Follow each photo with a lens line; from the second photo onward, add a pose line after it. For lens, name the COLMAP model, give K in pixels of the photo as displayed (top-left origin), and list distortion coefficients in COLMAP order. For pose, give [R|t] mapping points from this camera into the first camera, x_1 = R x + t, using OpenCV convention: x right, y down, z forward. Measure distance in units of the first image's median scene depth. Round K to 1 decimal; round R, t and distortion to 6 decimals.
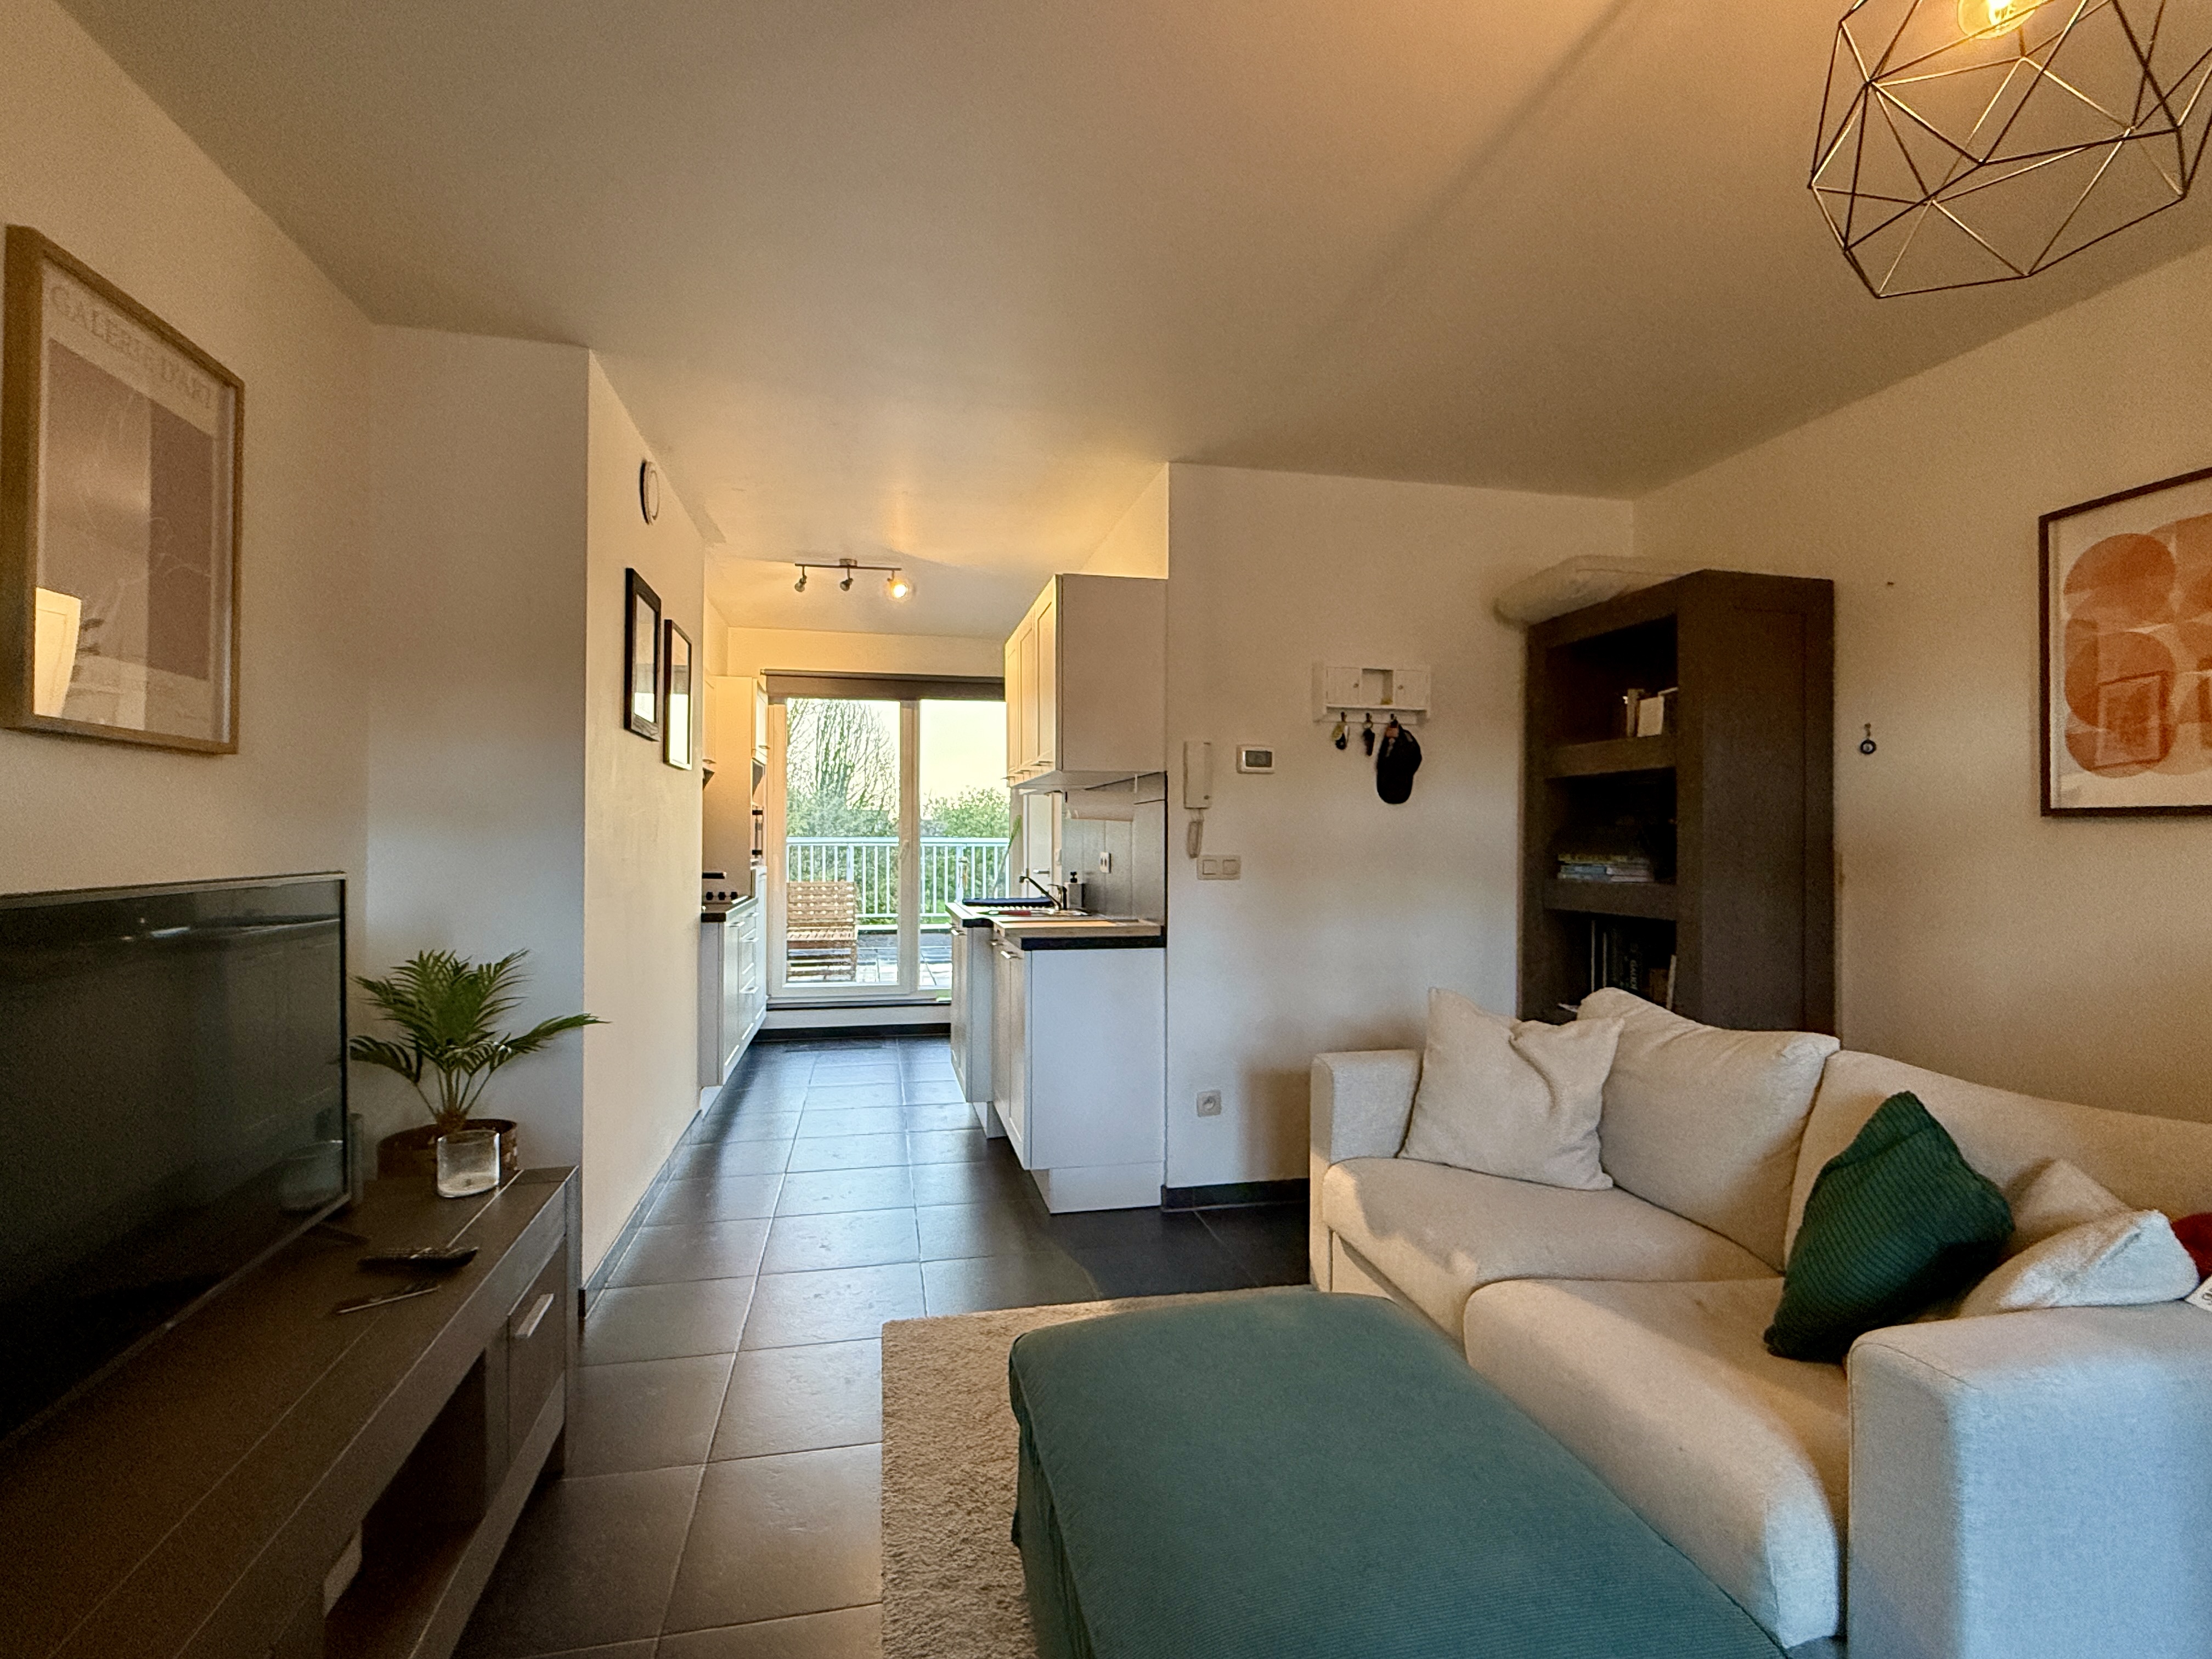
lens RADIAL K [[1034.2, 0, 1100.4], [0, 1034.2, 835.2], [0, 0, 1]] dist [-0.004146, -0.000084]
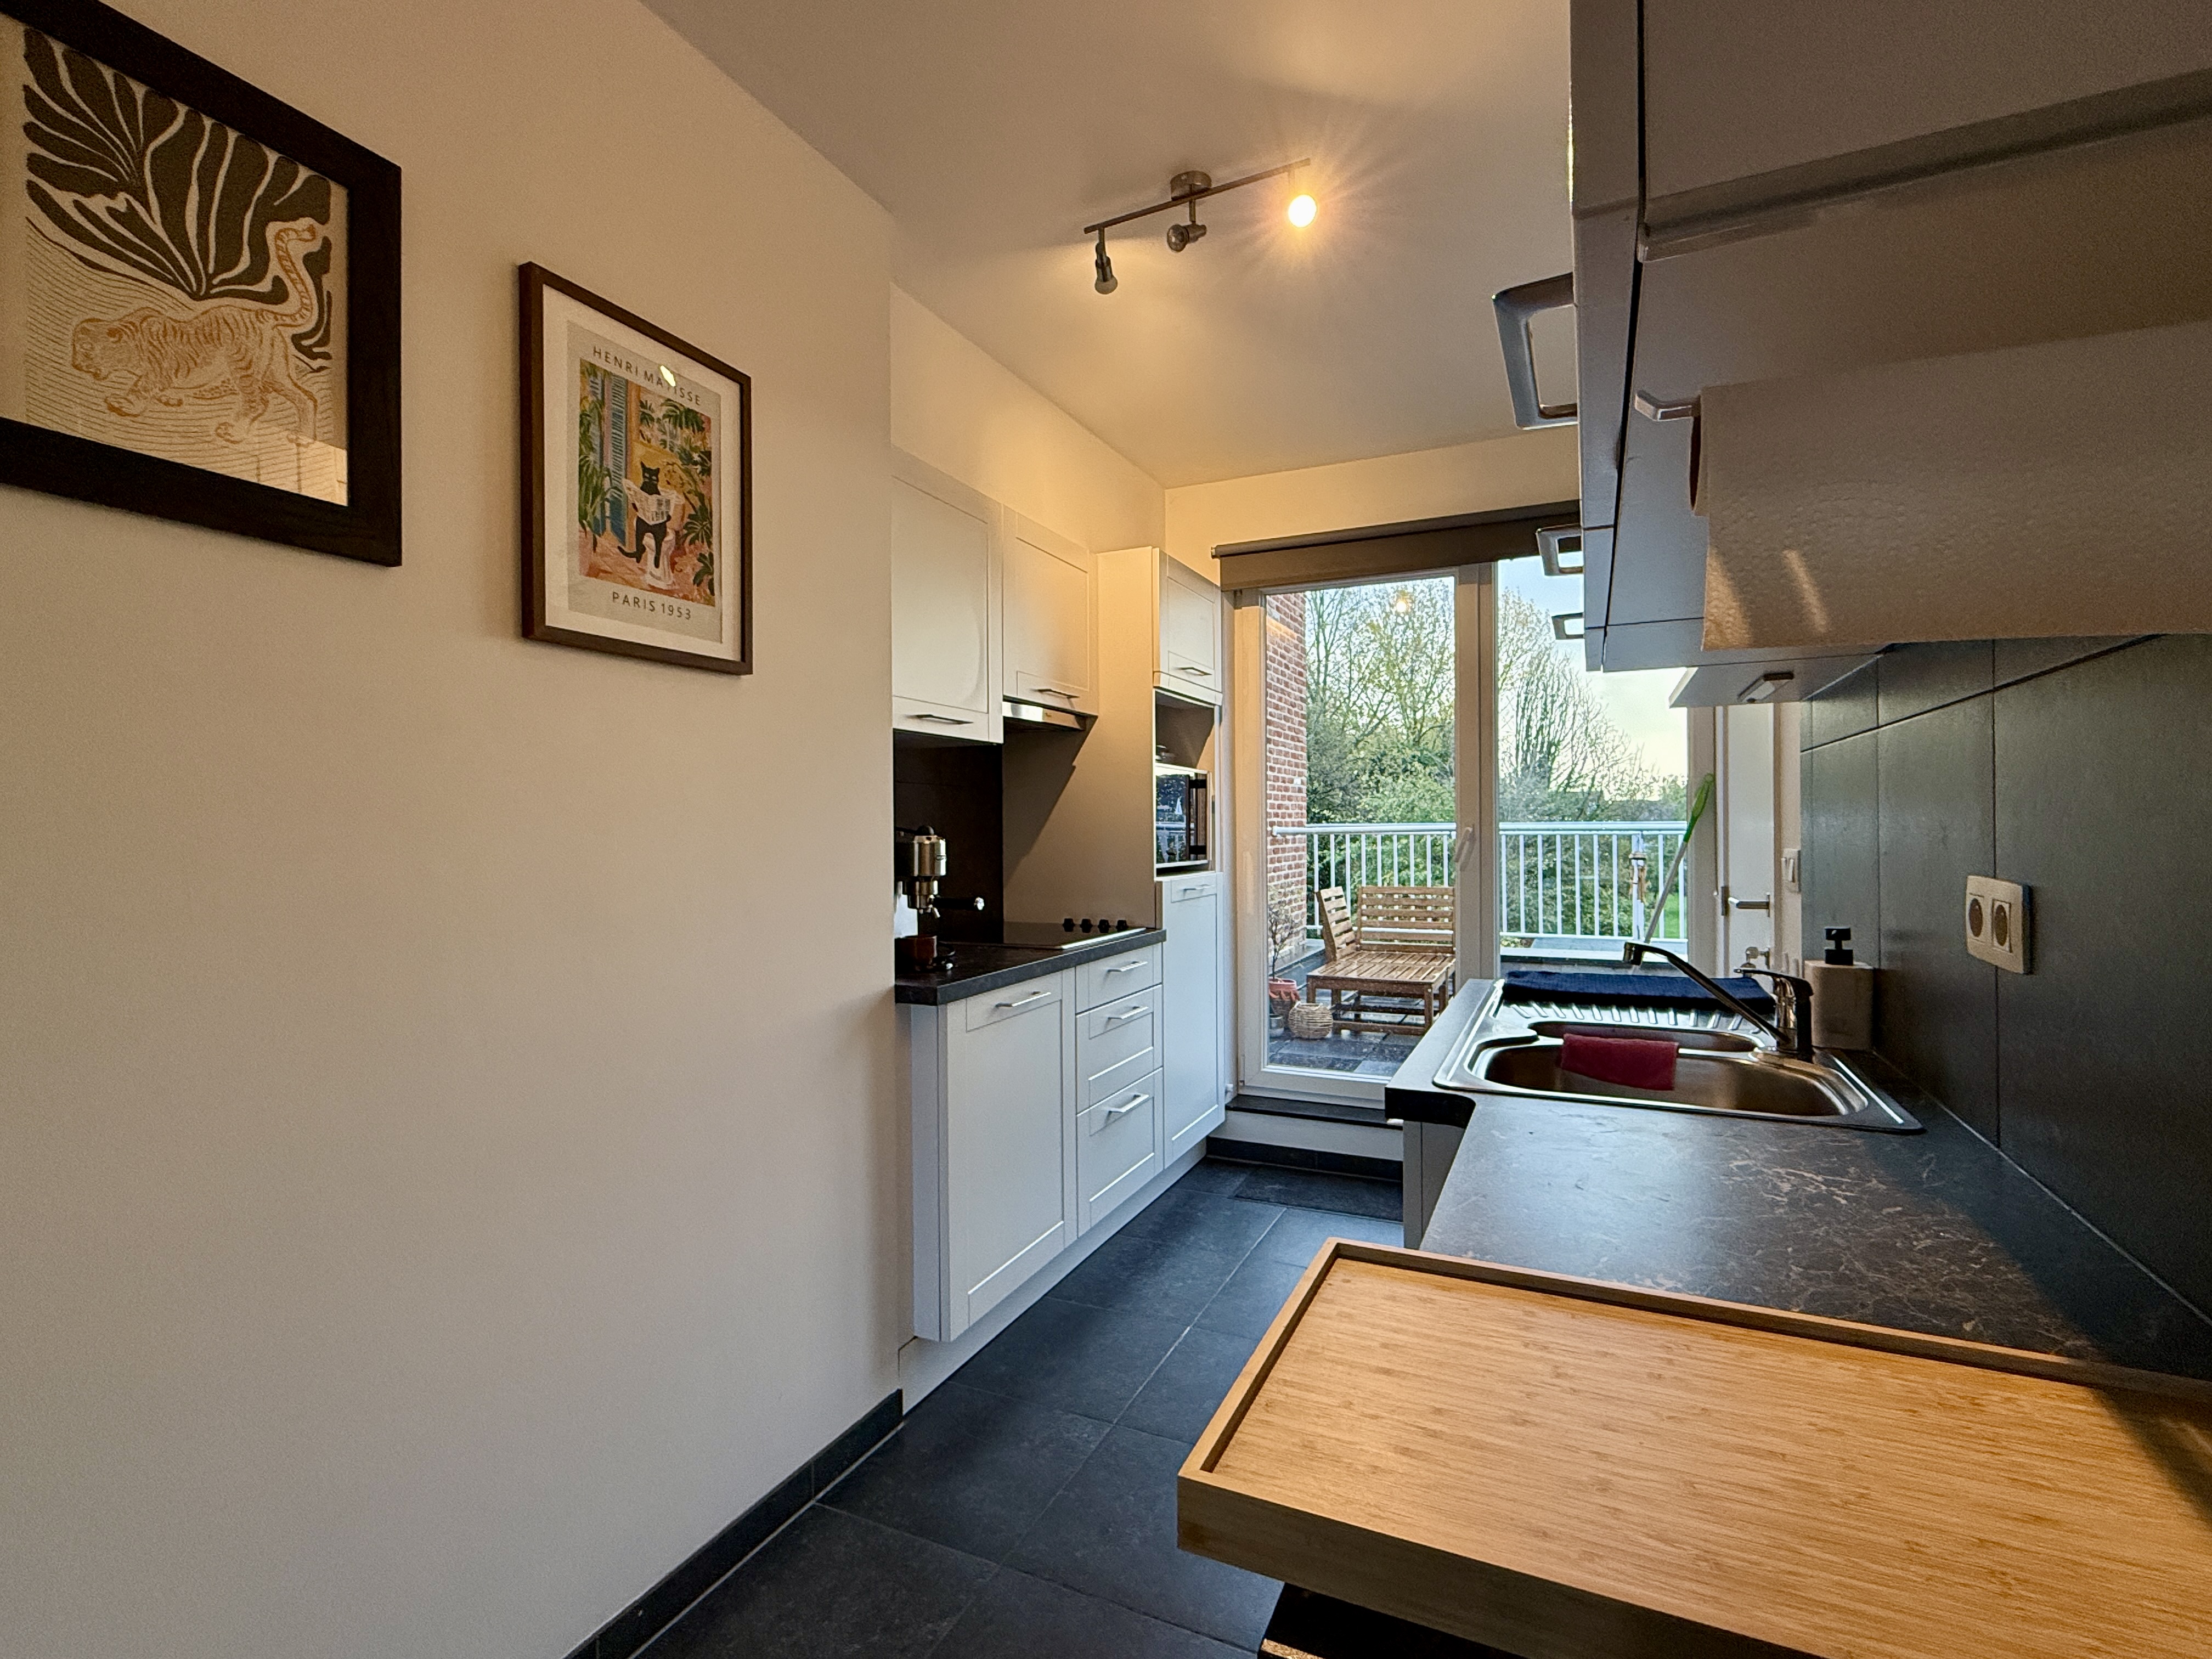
lens RADIAL K [[1034.2, 0, 1109.4], [0, 1034.2, 828.5], [0, 0, 1]] dist [-0.004146, -0.000084]
pose [[0.793589, -0.008210, -0.608399, -0.007879], [0.012643, 0.999916, 0.002997, 0.001473], [0.608323, -0.010071, 0.793625, 0.448367]]
